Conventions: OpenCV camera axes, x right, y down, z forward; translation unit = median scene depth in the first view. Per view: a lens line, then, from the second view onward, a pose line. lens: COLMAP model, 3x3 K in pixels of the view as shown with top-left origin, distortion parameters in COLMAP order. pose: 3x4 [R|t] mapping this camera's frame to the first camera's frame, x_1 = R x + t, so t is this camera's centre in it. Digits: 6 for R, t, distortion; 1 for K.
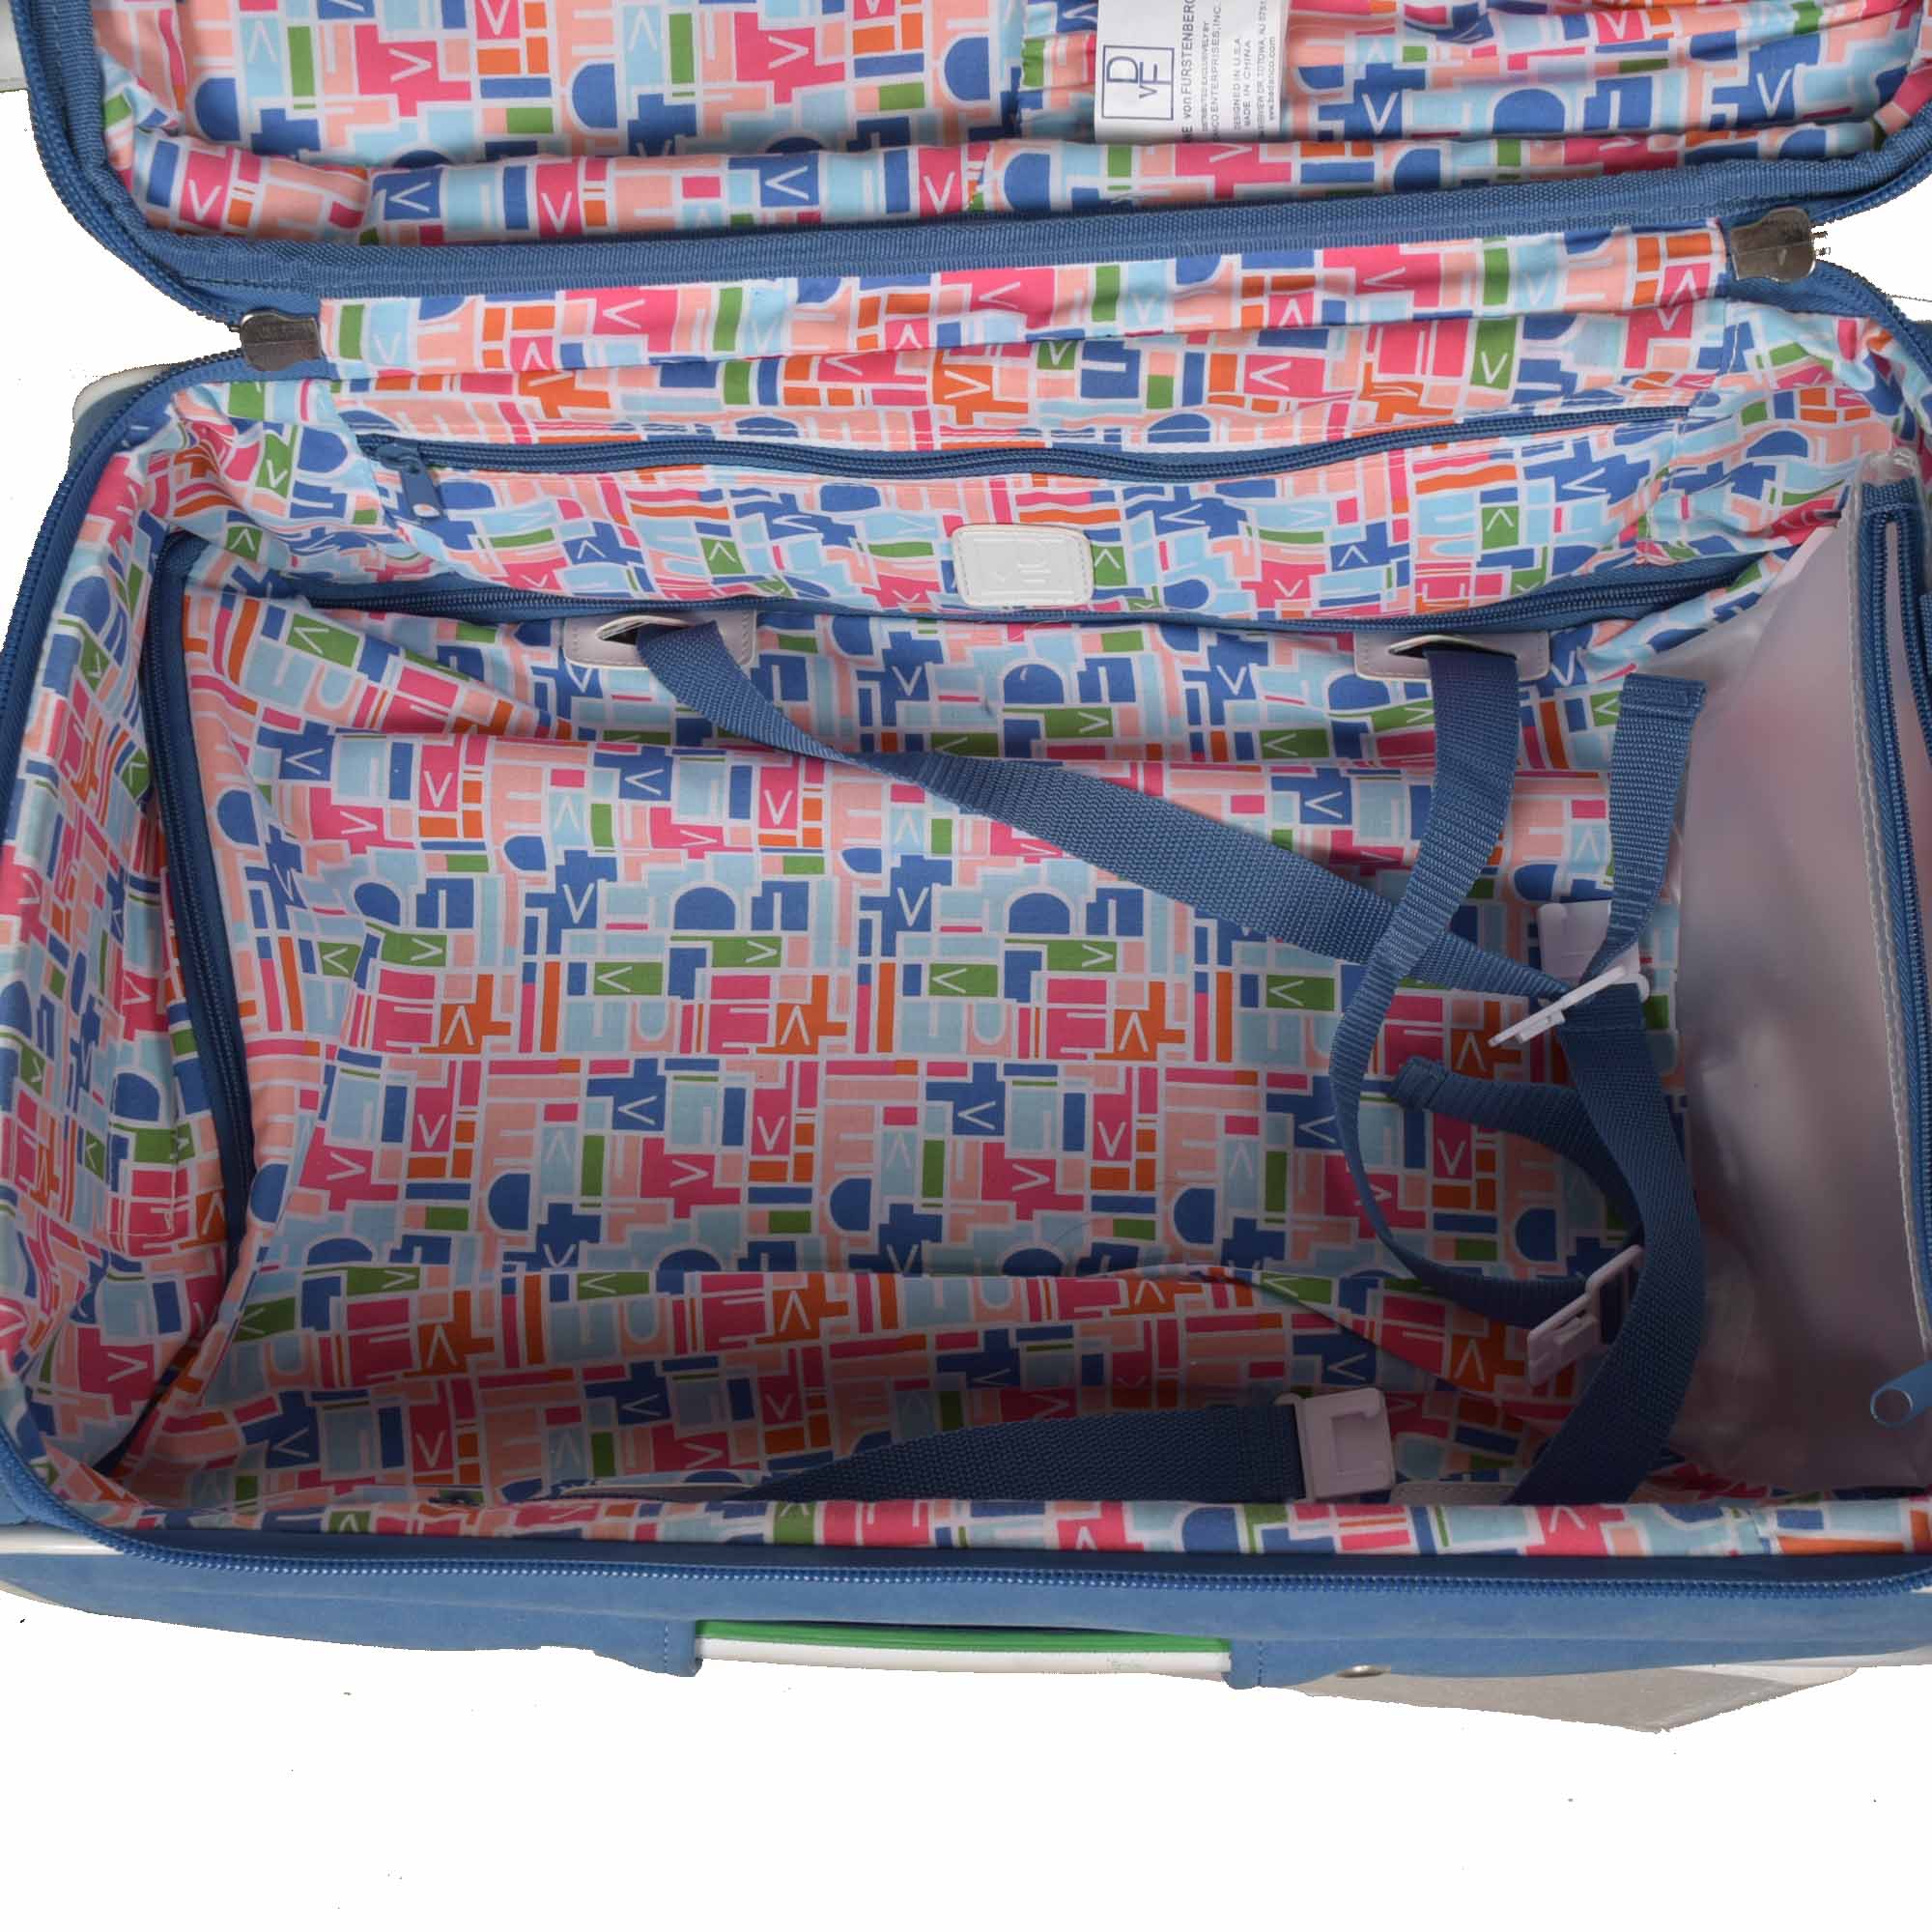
lens RADIAL K [[3307.0, 0, 963.1], [0, 3307.0, 1012.1], [0, 0, 1]] dist [-0.028916, -0.060802]
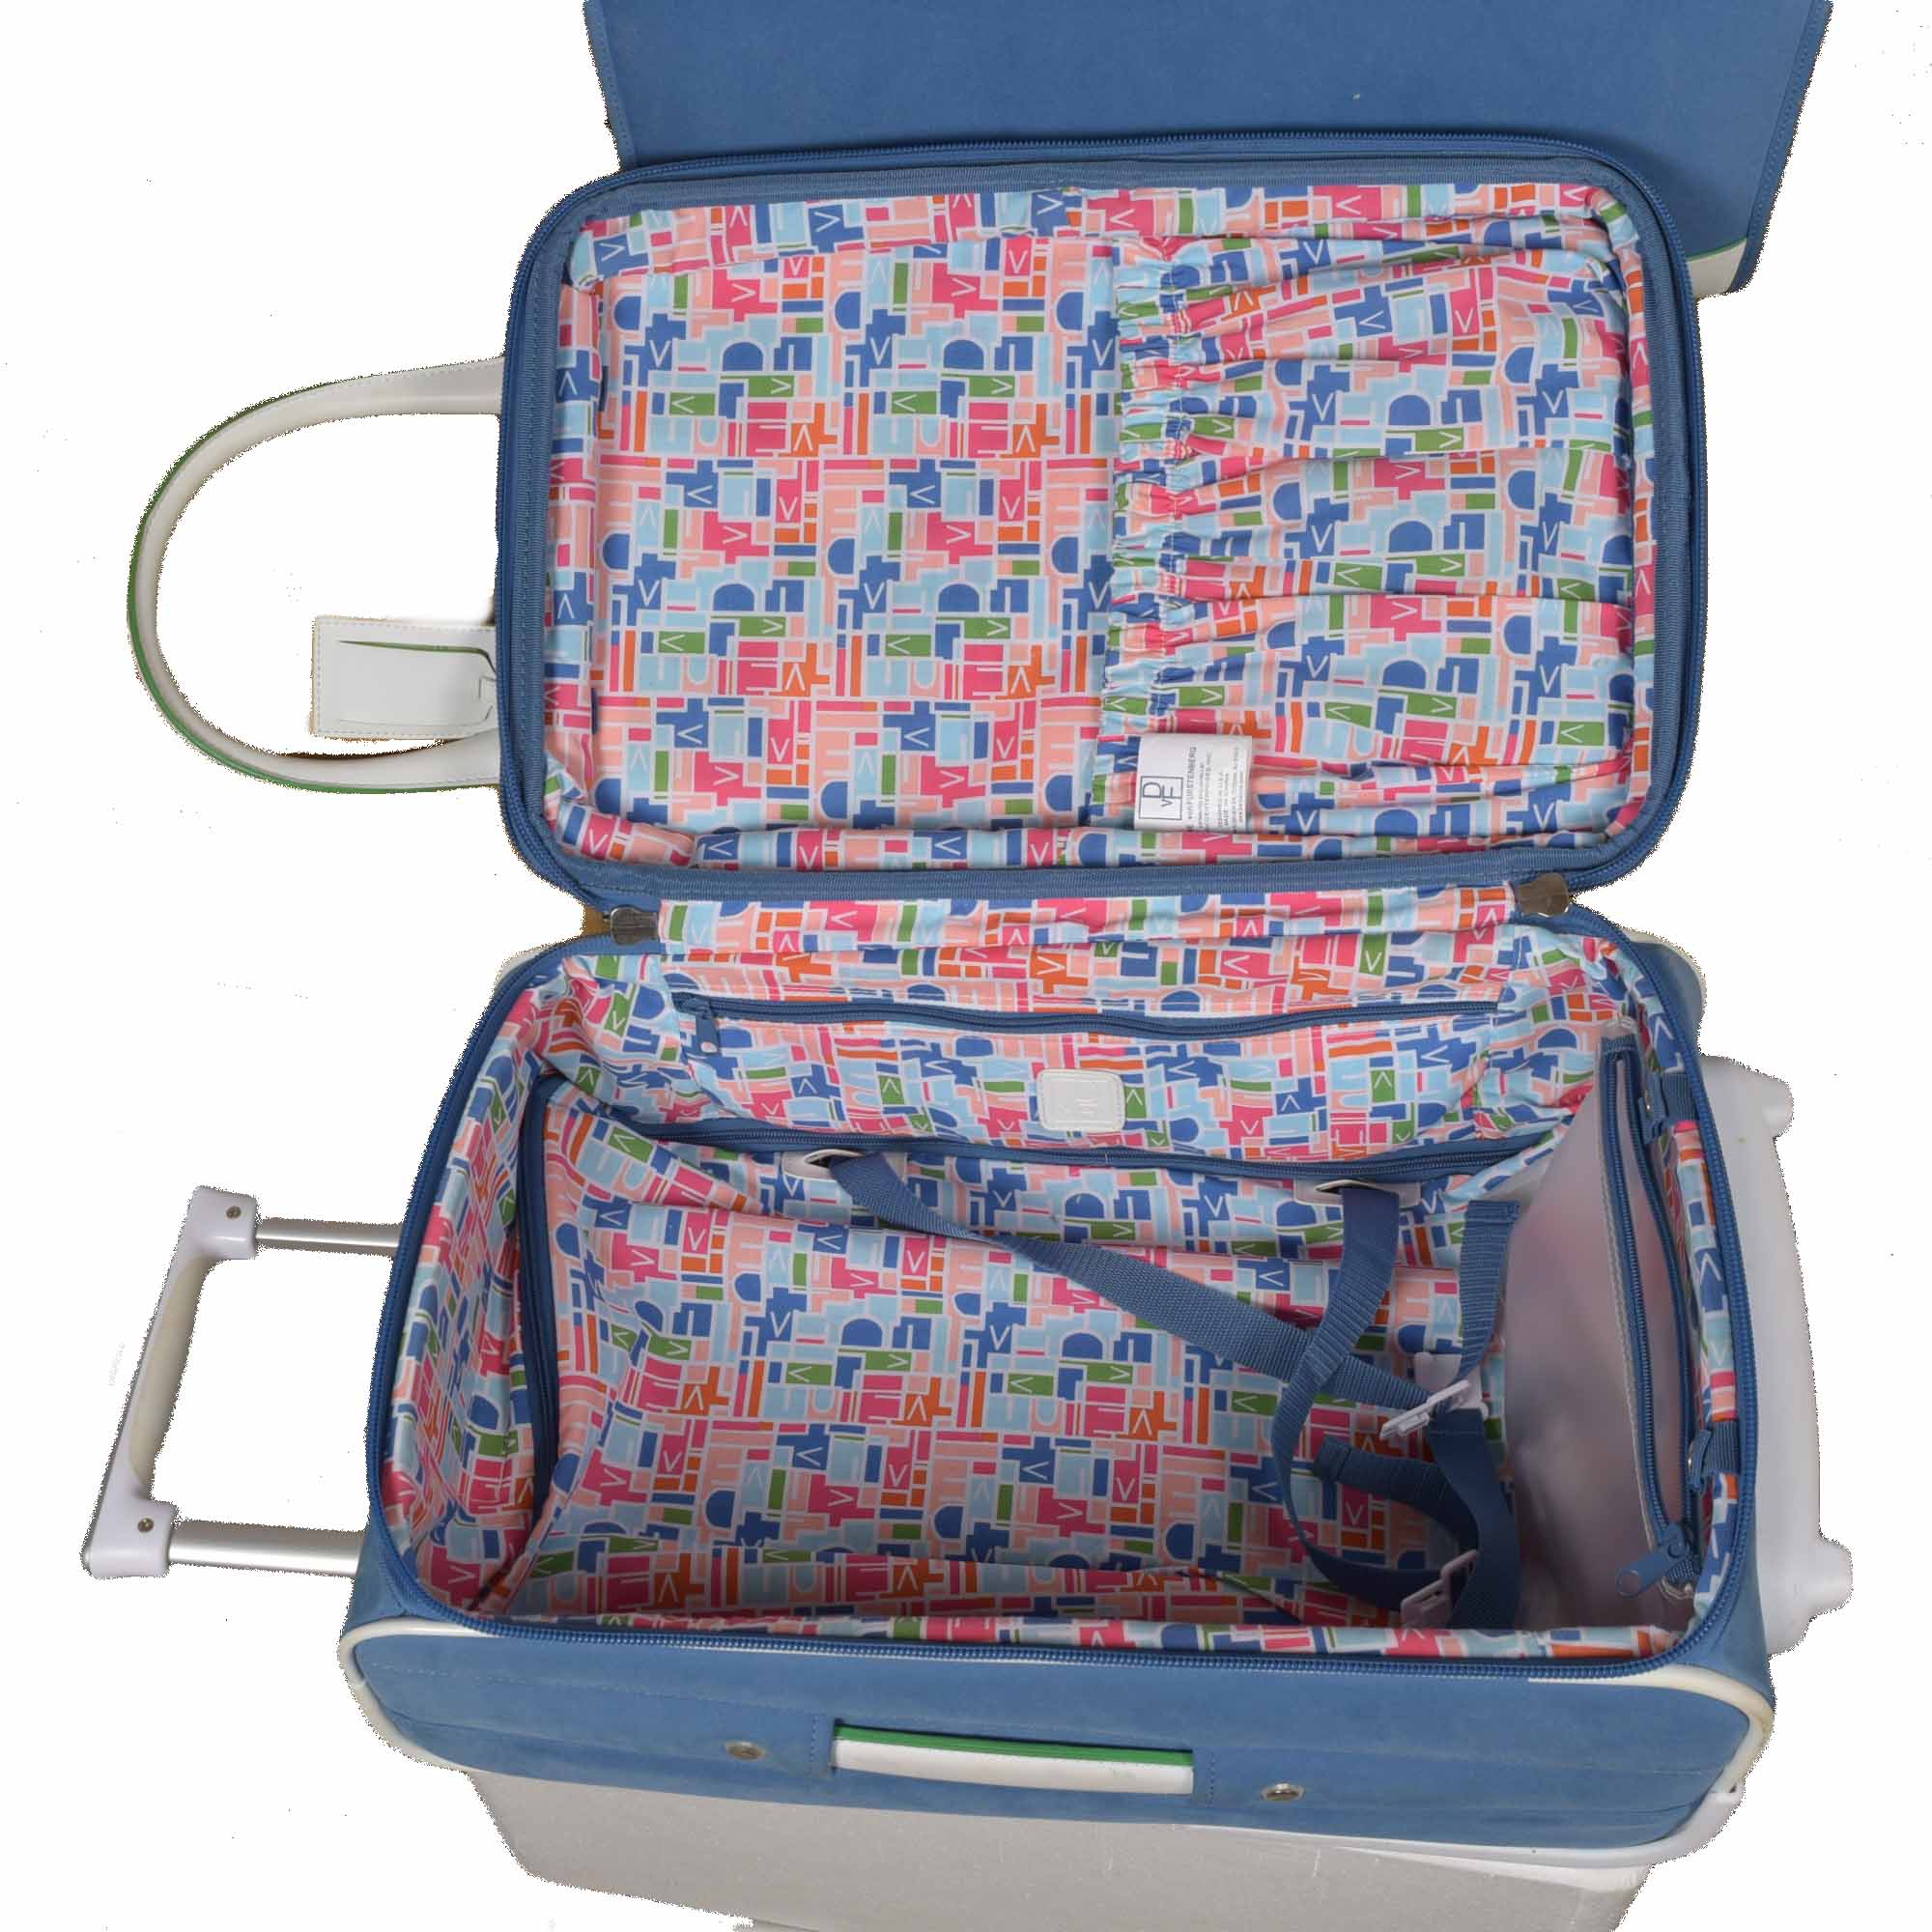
lens RADIAL K [[2682.9, 0, 947.9], [0, 2682.9, 967.8], [0, 0, 1]] dist [-0.023707, -0.067720]
pose [[0.998219, 0.044127, -0.040137, 0.003462], [-0.055331, 0.936358, -0.346659, 0.264441], [0.022286, 0.348263, 0.937132, -0.235739]]
